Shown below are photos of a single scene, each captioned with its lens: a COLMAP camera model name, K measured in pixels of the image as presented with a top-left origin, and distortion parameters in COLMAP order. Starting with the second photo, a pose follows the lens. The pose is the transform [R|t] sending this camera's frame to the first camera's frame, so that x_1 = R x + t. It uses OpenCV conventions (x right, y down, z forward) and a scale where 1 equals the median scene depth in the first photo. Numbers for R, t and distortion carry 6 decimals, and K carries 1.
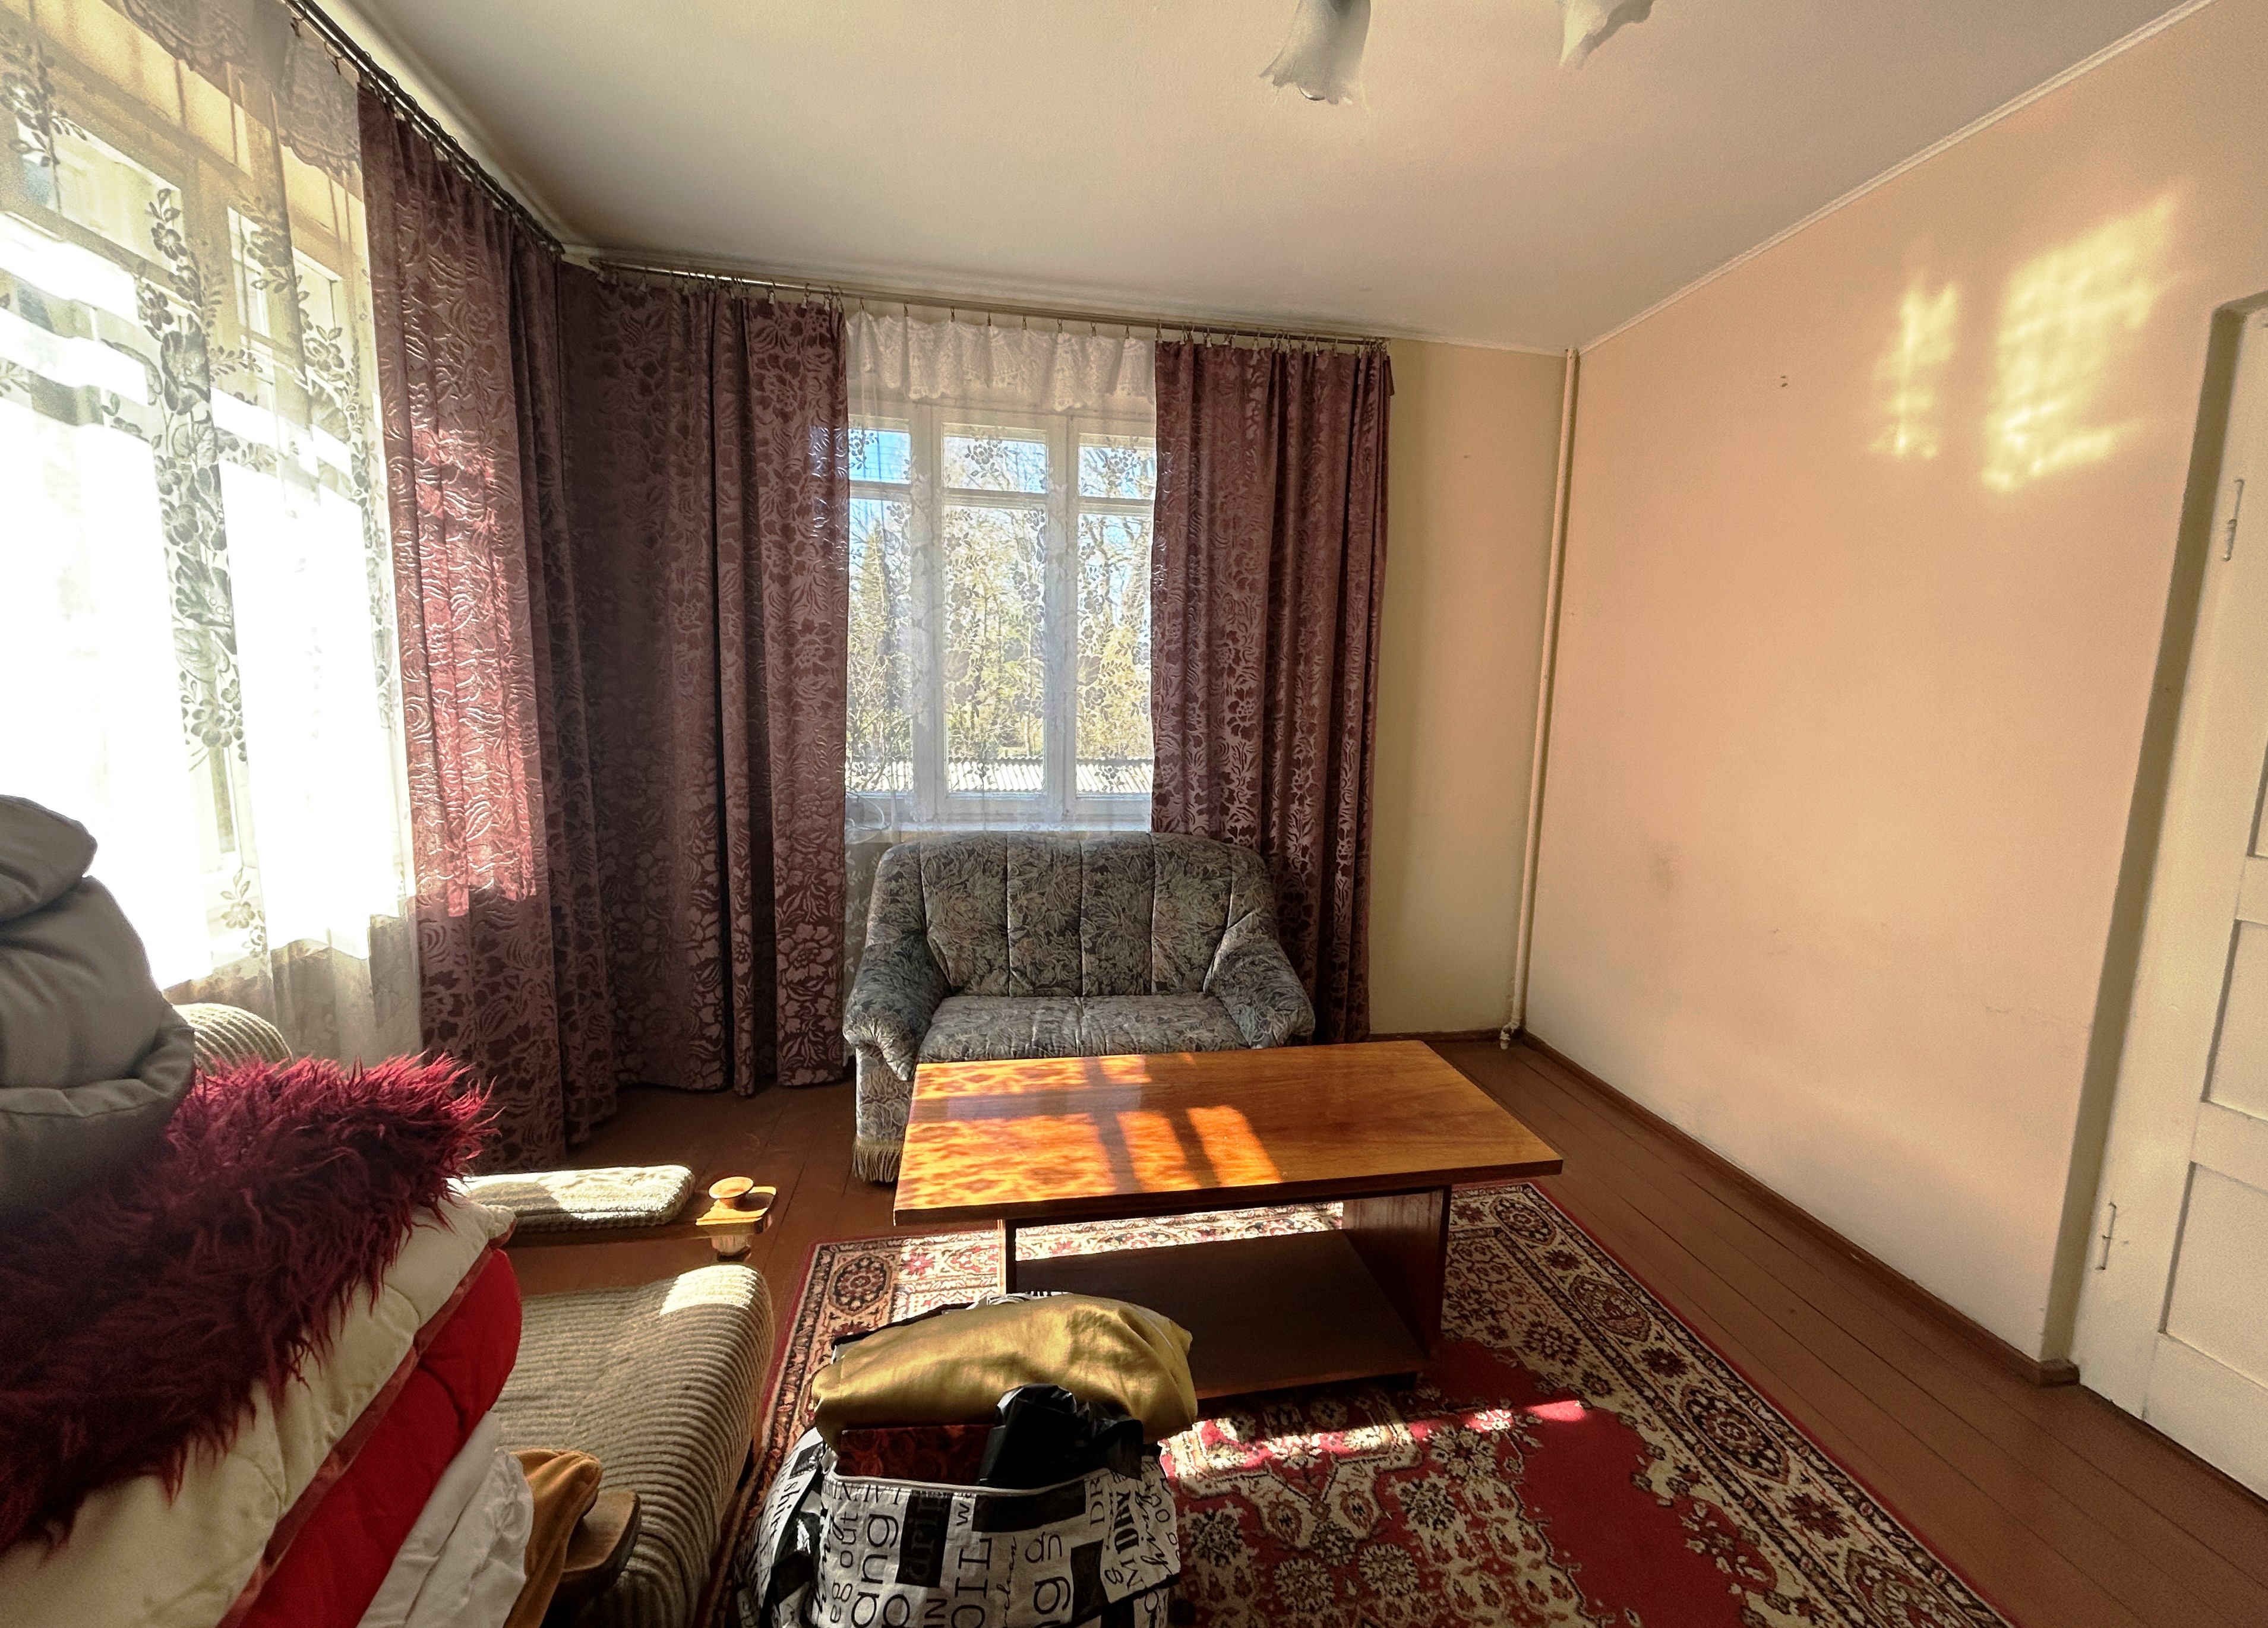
lens RADIAL K [[941.1, 0, 1139.7], [0, 941.1, 787.8], [0, 0, 1]] dist [-0.000766, -0.000164]
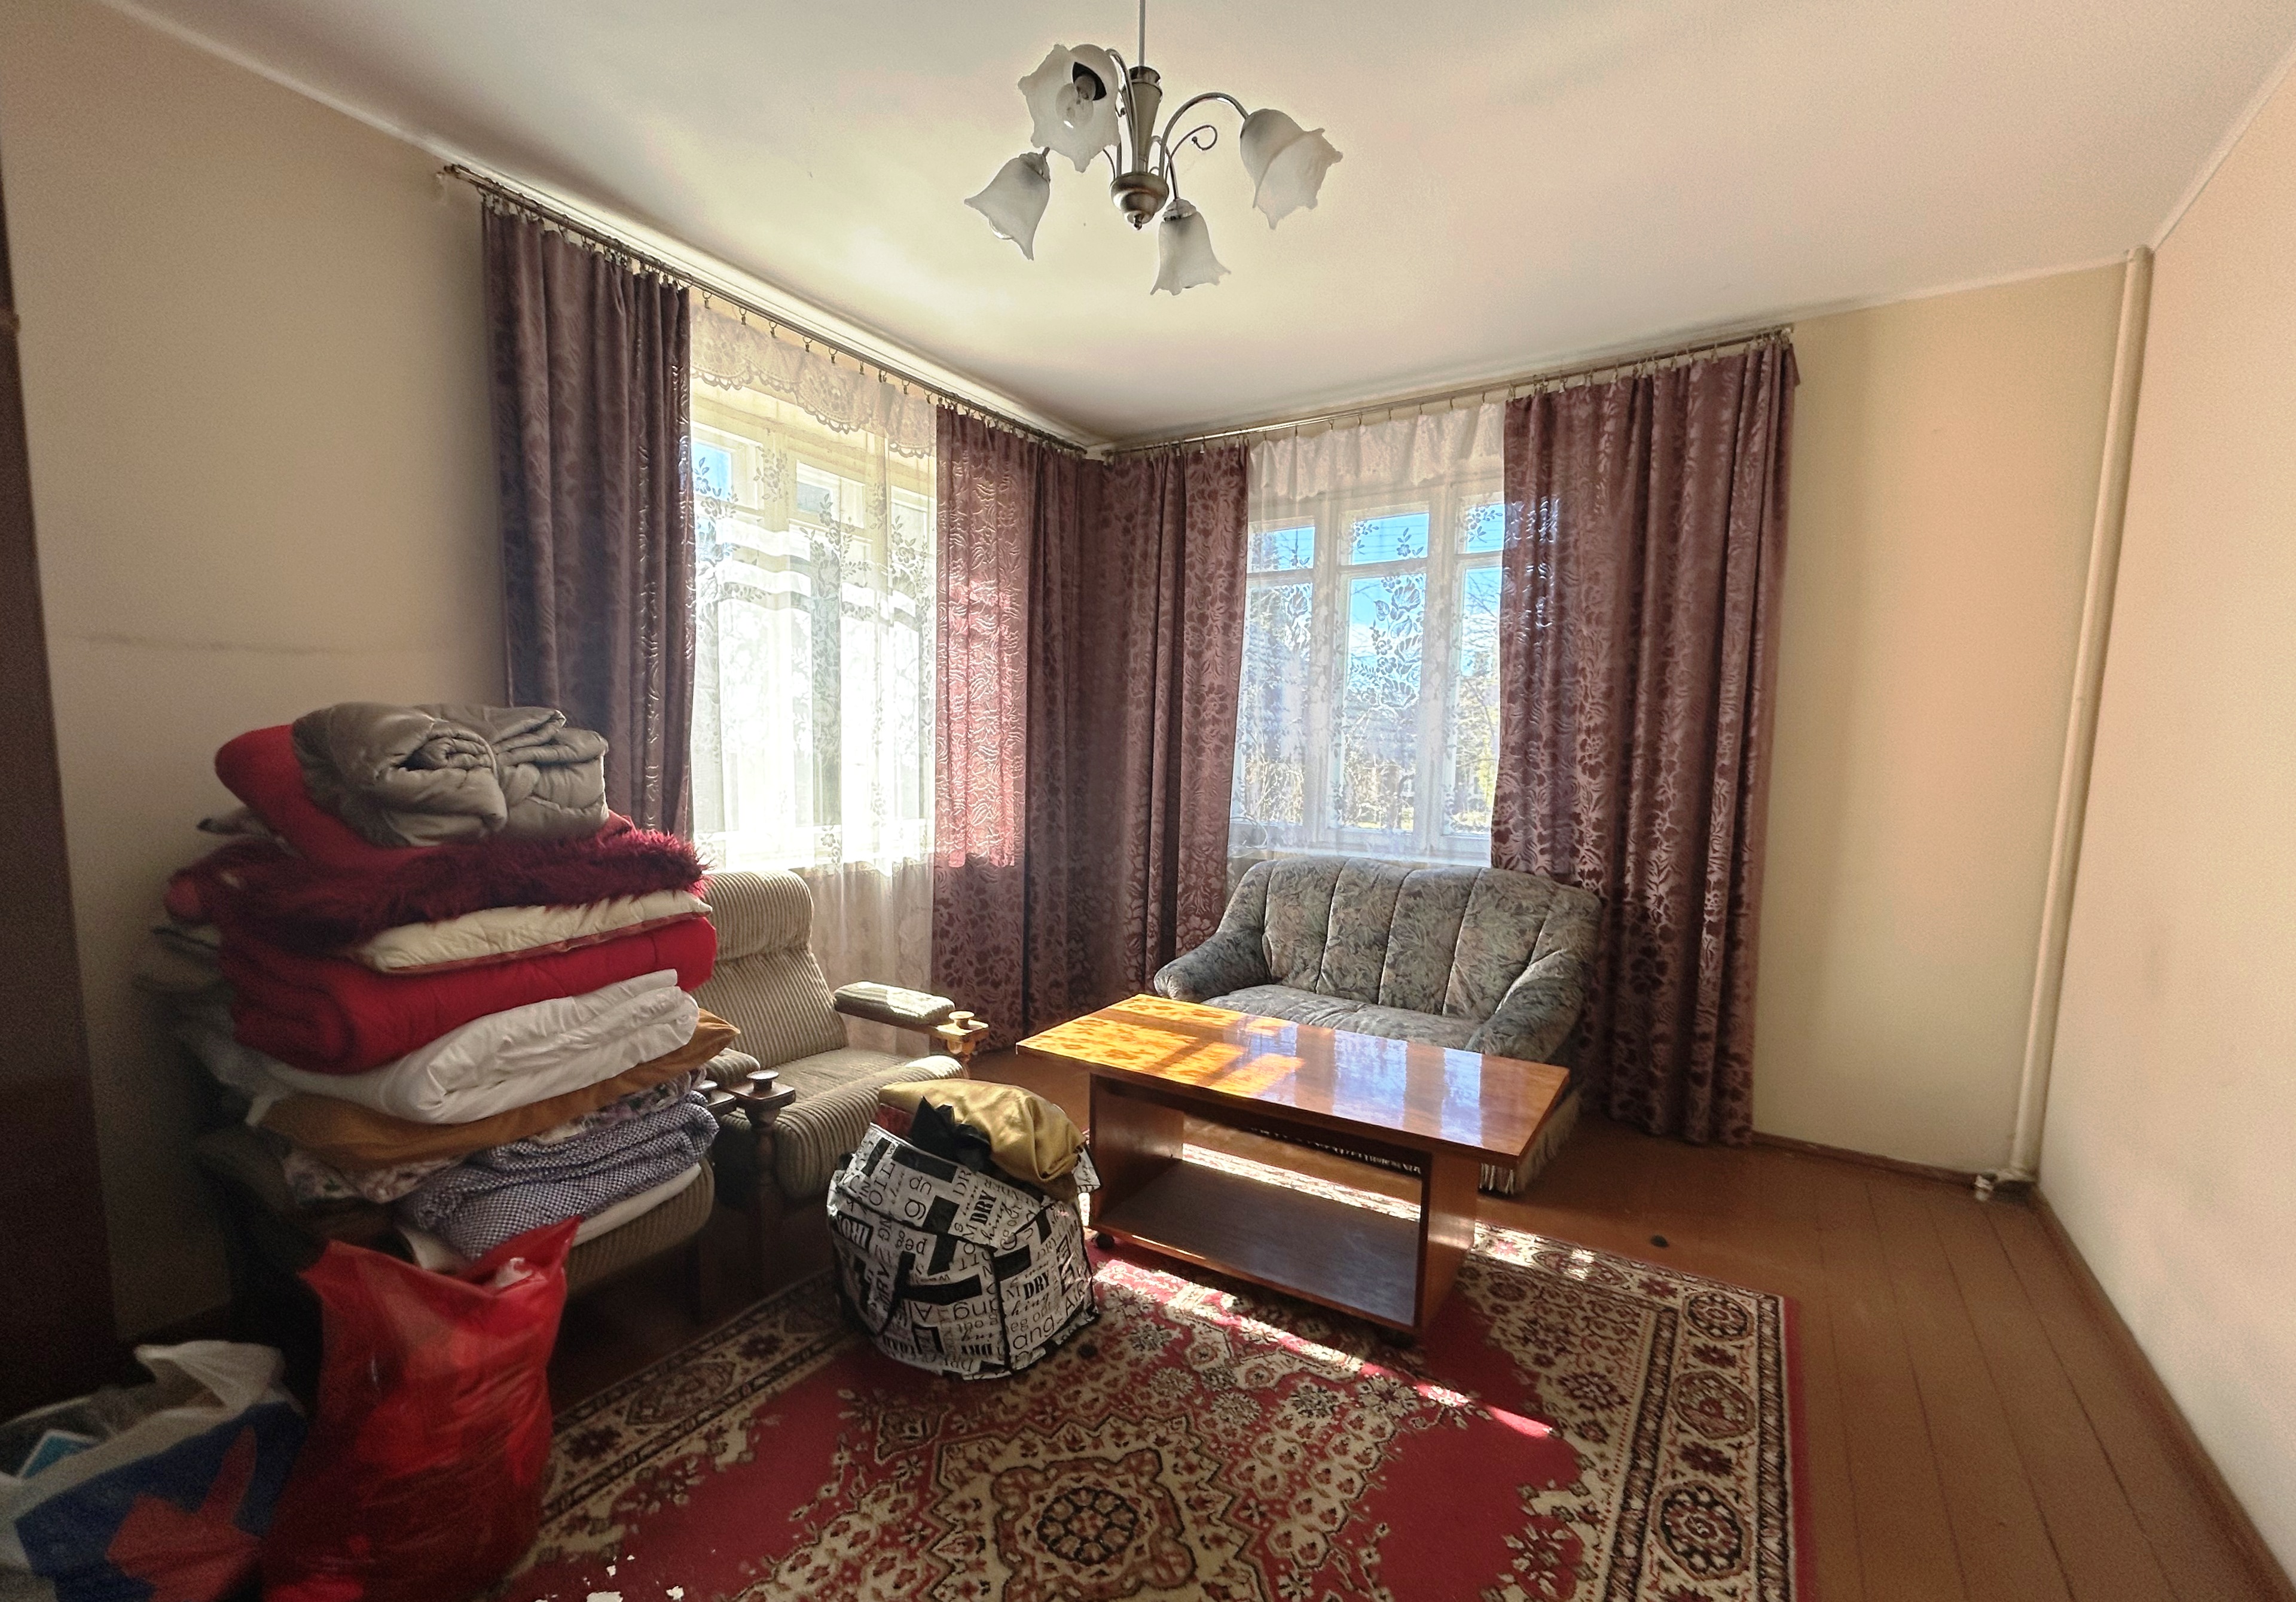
lens RADIAL K [[966.2, 0, 1148.0], [0, 966.2, 801.0], [0, 0, 1]] dist [0.000278, -0.000269]
pose [[0.733963, 0.018087, -0.678949, 0.496728], [-0.069095, 0.996448, -0.048148, 0.055796], [0.675666, 0.082250, 0.732605, -0.029912]]
